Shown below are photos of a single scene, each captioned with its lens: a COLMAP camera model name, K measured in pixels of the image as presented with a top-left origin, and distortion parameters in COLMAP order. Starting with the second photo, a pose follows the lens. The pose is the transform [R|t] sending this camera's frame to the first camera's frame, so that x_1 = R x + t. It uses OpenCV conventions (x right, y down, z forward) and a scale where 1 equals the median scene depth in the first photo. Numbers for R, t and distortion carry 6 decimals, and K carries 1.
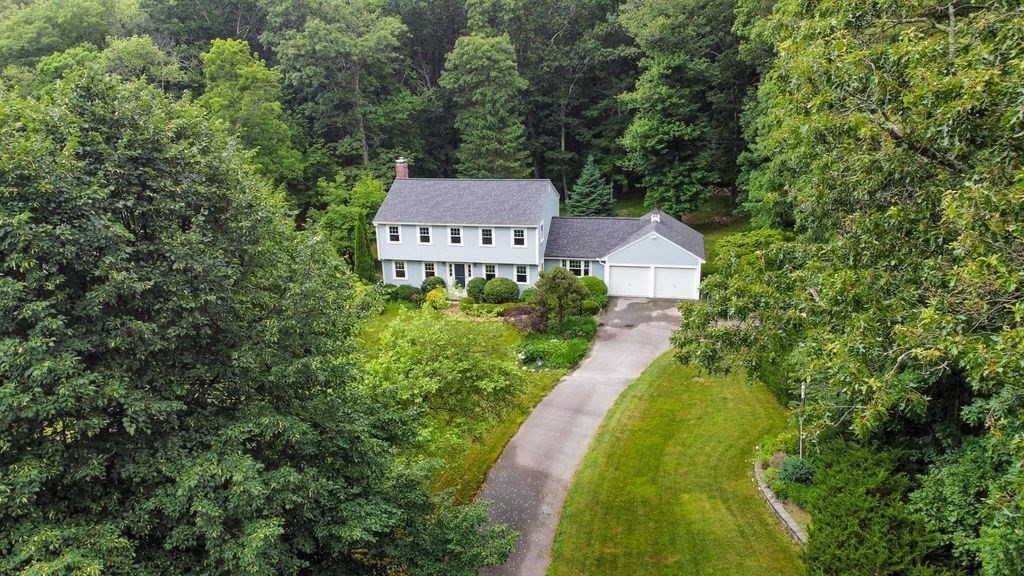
lens RADIAL K [[752.0, 0, 512.6], [0, 752.0, 288.9], [0, 0, 1]] dist [-0.004226, -0.000008]
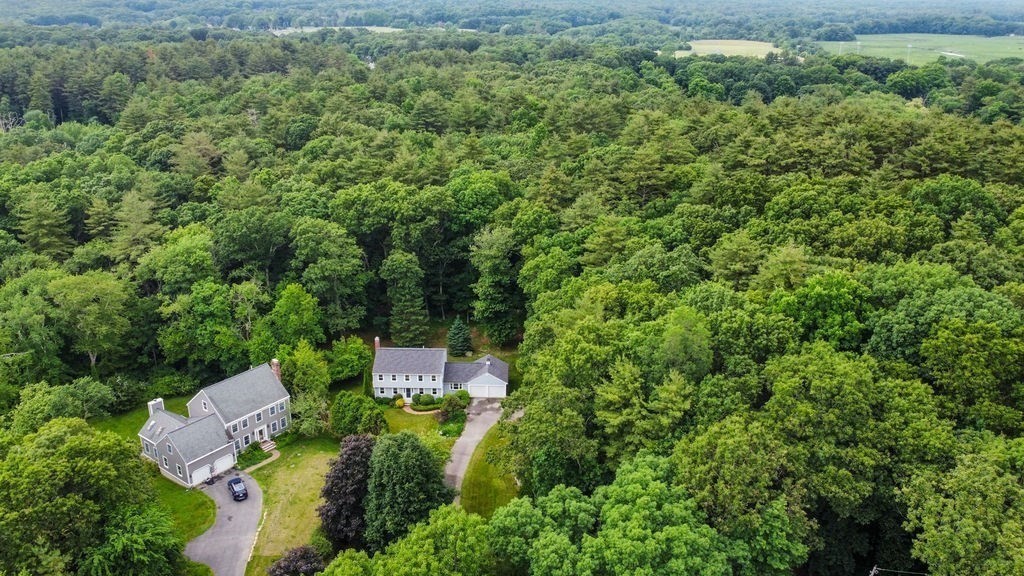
lens RADIAL K [[752.0, 0, 509.7], [0, 752.0, 288.1], [0, 0, 1]] dist [-0.004226, -0.000008]
pose [[0.980925, -0.035234, 0.191168, -0.203073], [0.028190, 0.998824, 0.039445, -0.442974], [-0.192333, -0.033303, 0.980764, -1.429144]]
